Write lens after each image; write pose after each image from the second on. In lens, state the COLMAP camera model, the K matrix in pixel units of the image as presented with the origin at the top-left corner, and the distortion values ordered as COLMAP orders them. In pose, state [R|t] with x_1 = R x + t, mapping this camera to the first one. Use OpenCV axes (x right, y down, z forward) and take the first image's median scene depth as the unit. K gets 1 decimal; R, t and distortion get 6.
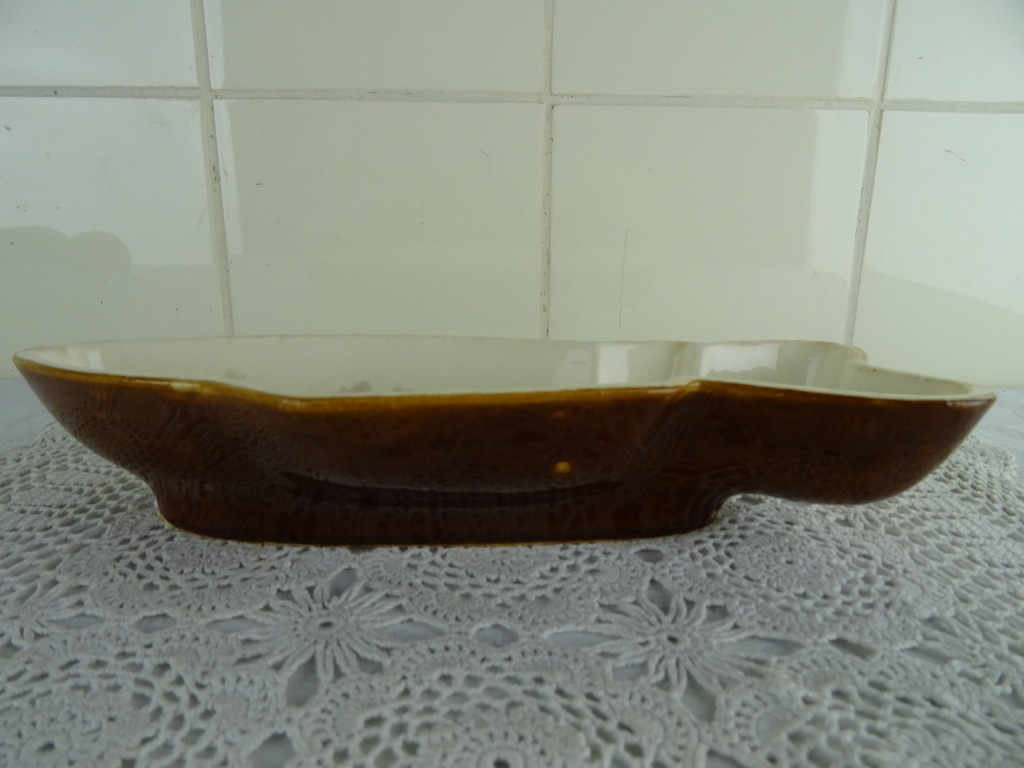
lens RADIAL K [[718.8, 0, 513.5], [0, 718.8, 382.3], [0, 0, 1]] dist [0.001072, -0.008300]
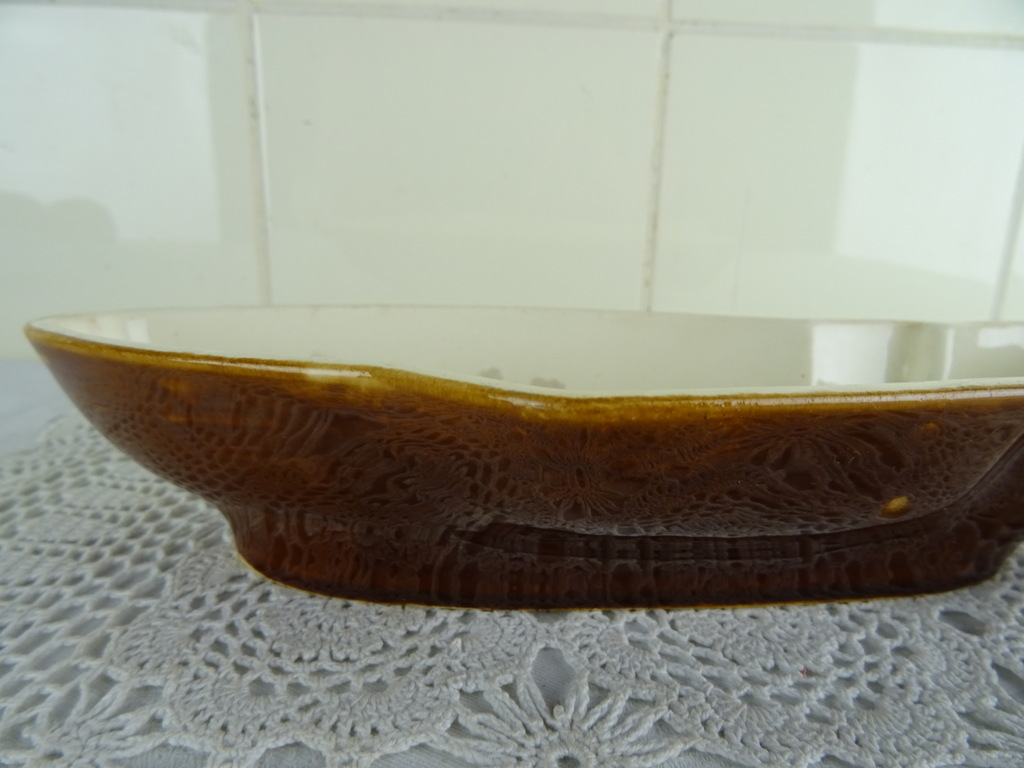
lens RADIAL K [[718.8, 0, 511.0], [0, 718.8, 386.1], [0, 0, 1]] dist [0.001072, -0.008300]
pose [[0.999281, 0.009408, 0.036734, -0.290862], [-0.010249, 0.999688, 0.022762, -0.000537], [-0.036508, -0.023122, 0.999066, 0.338794]]
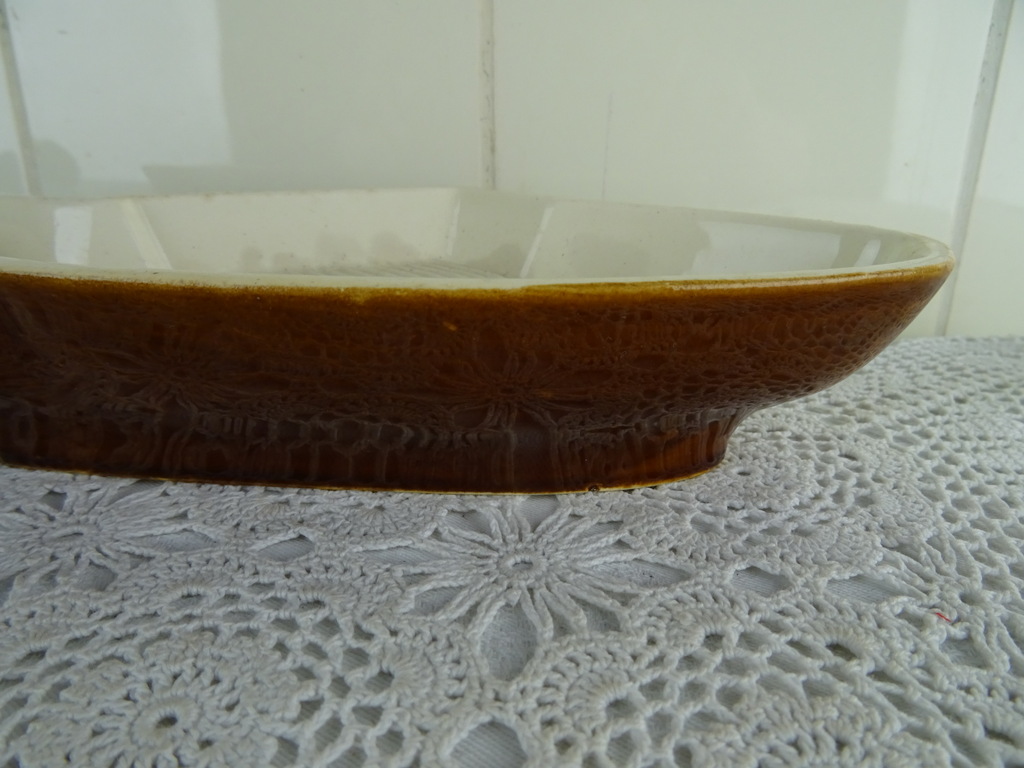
lens RADIAL K [[718.8, 0, 509.2], [0, 718.8, 387.8], [0, 0, 1]] dist [0.001072, -0.008300]
pose [[0.996692, 0.018202, -0.079211, 0.241082], [-0.011314, 0.996183, 0.086553, -0.009405], [0.080484, -0.085370, 0.993093, 0.633995]]
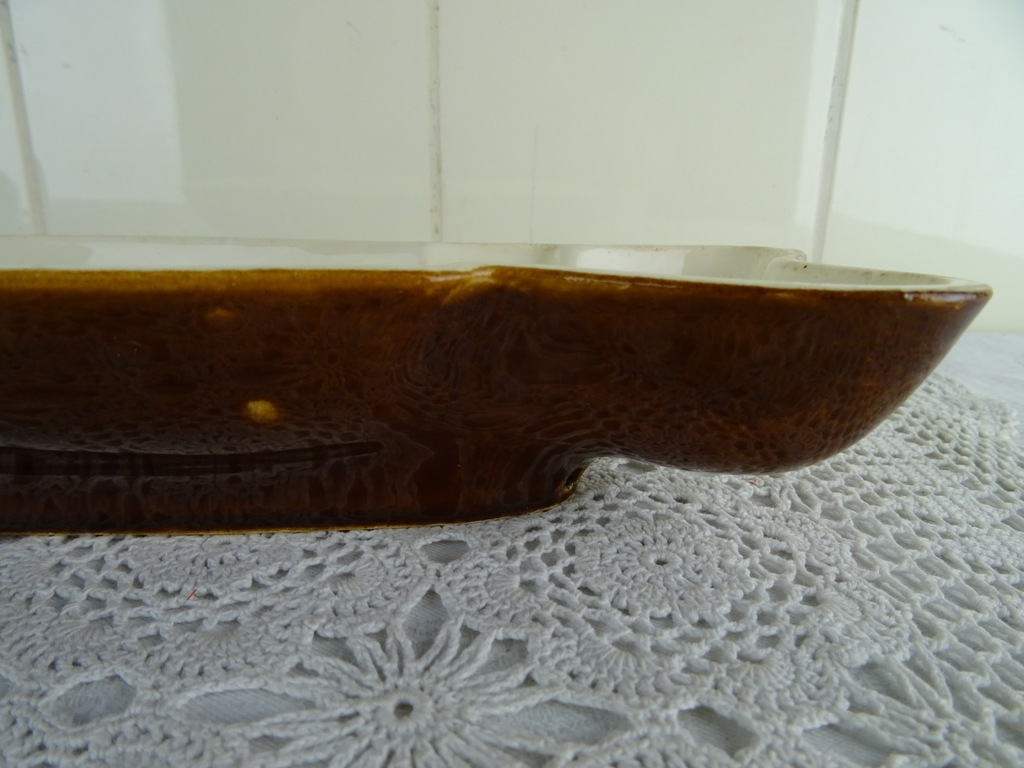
lens RADIAL K [[718.8, 0, 510.1], [0, 718.8, 383.2], [0, 0, 1]] dist [0.001072, -0.008300]
pose [[0.999986, 0.004594, -0.002480, 0.260257], [-0.004474, 0.998920, 0.046249, 0.063722], [0.002690, -0.046237, 0.998927, 0.380225]]
